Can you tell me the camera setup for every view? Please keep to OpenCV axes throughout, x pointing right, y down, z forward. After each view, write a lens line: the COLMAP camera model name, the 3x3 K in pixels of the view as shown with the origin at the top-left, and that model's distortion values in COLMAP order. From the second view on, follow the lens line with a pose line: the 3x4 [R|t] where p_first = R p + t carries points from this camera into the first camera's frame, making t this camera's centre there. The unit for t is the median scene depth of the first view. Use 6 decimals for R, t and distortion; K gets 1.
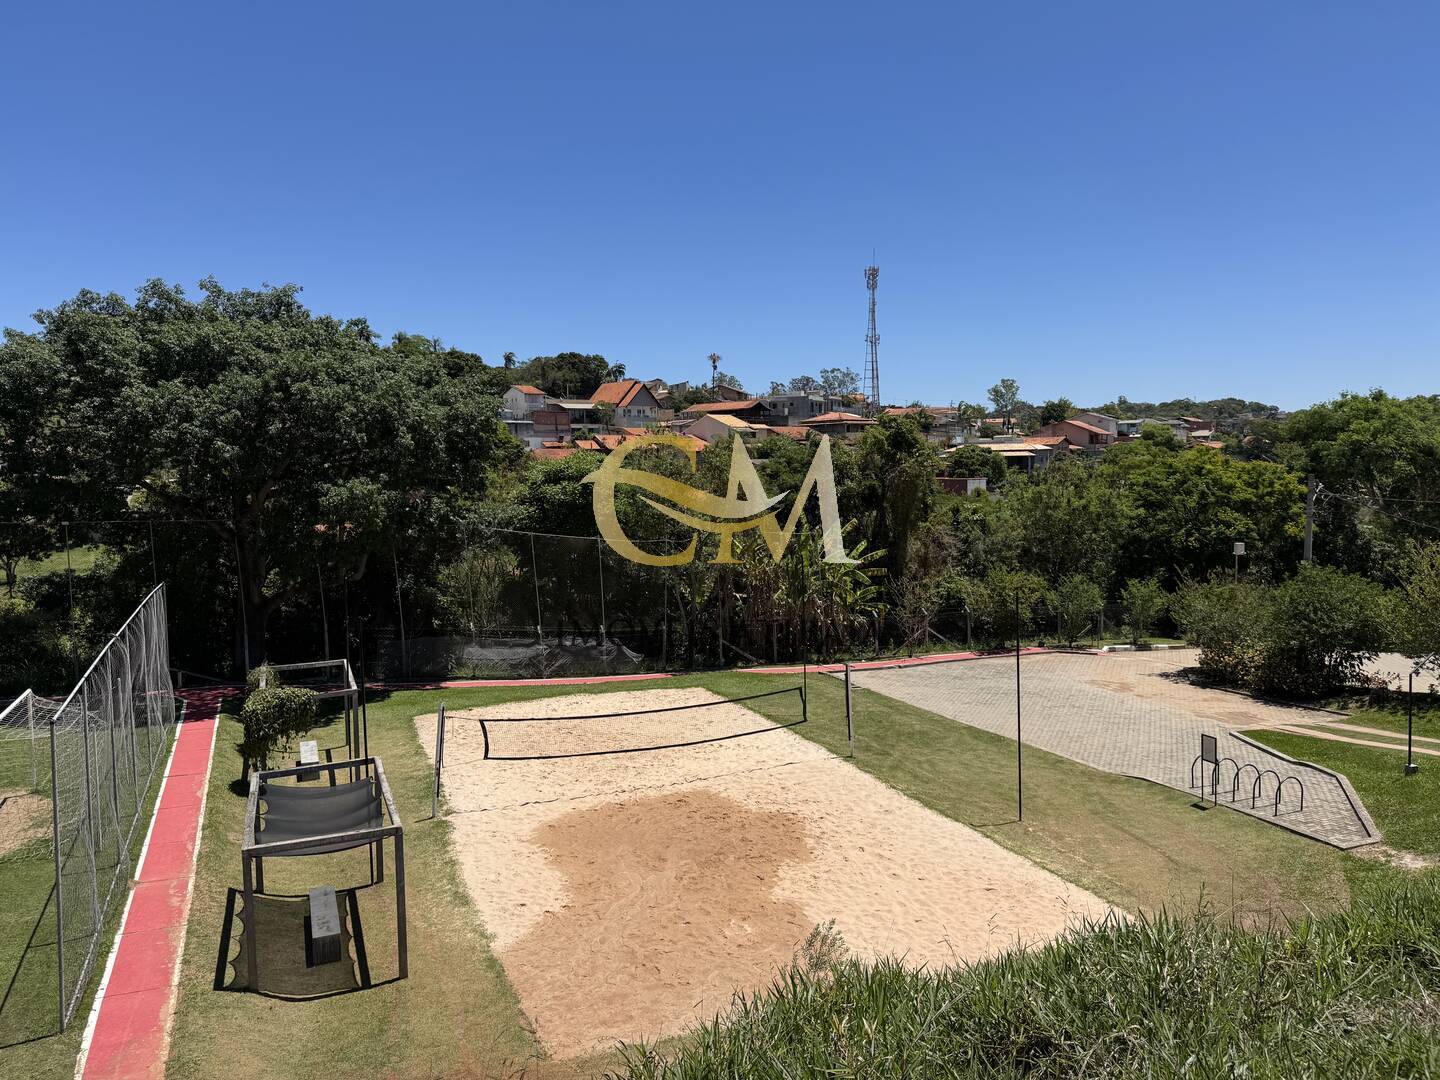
lens RADIAL K [[988.5, 0, 728.5], [0, 988.5, 540.1], [0, 0, 1]] dist [0.078051, -0.083321]
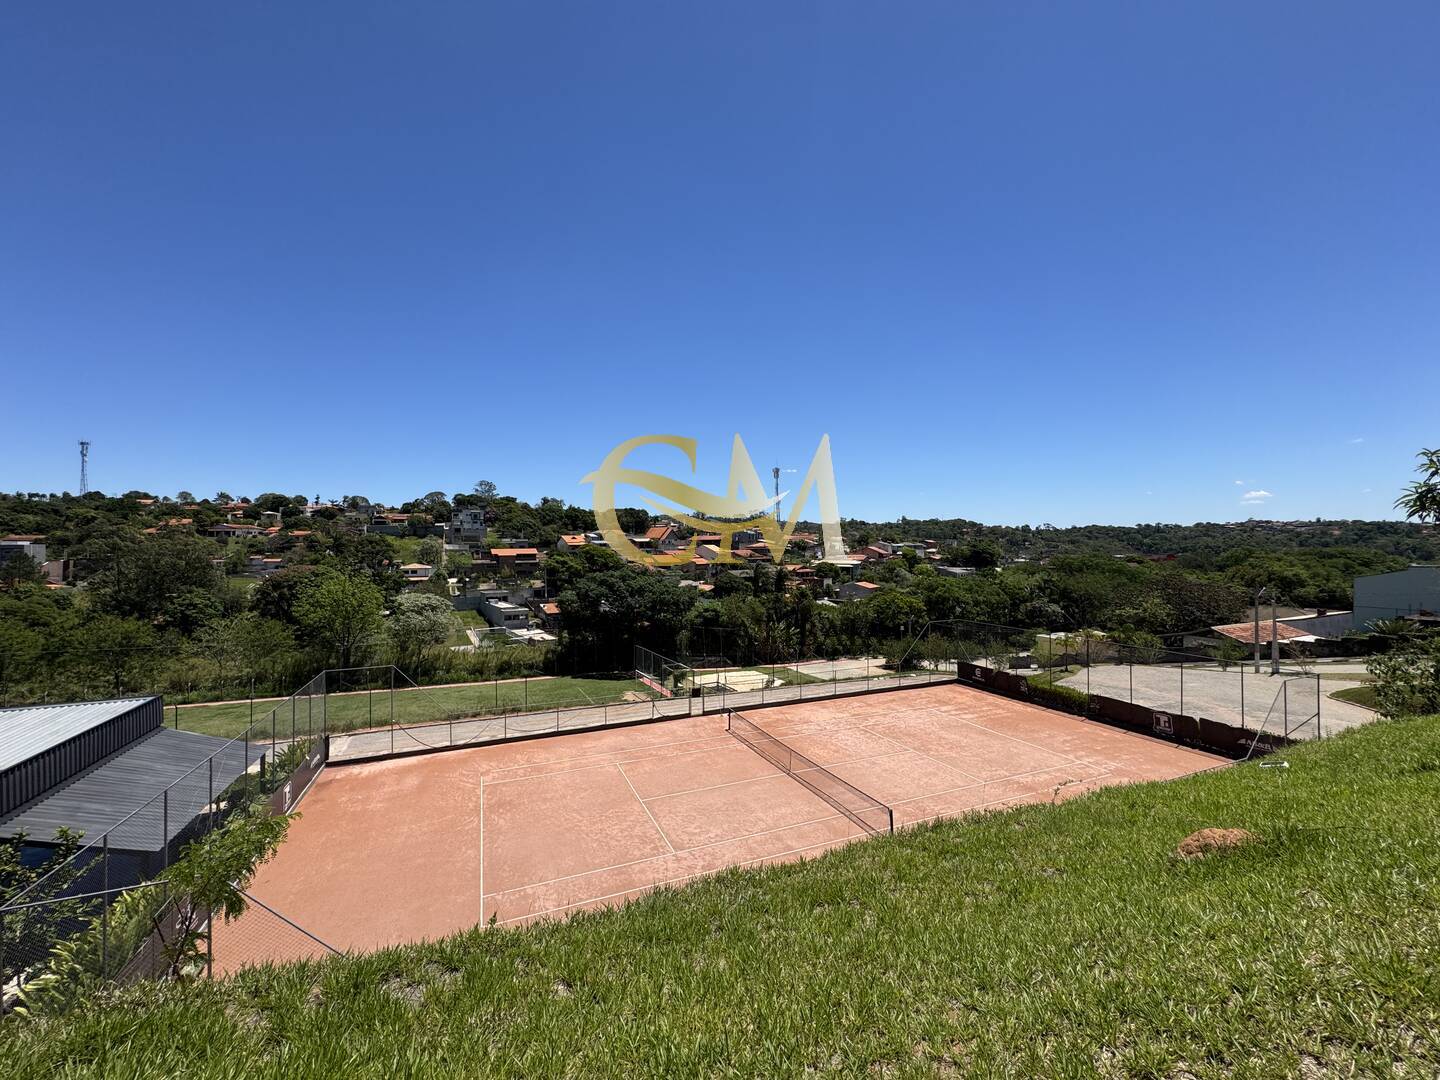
lens RADIAL K [[573.2, 0, 718.0], [0, 573.2, 538.8], [0, 0, 1]] dist [-0.000388, -0.000298]
pose [[0.998598, 0.005560, 0.052640, -0.272872], [-0.000918, 0.996138, -0.087800, -0.153689], [-0.052925, 0.087629, 0.994746, -1.164710]]
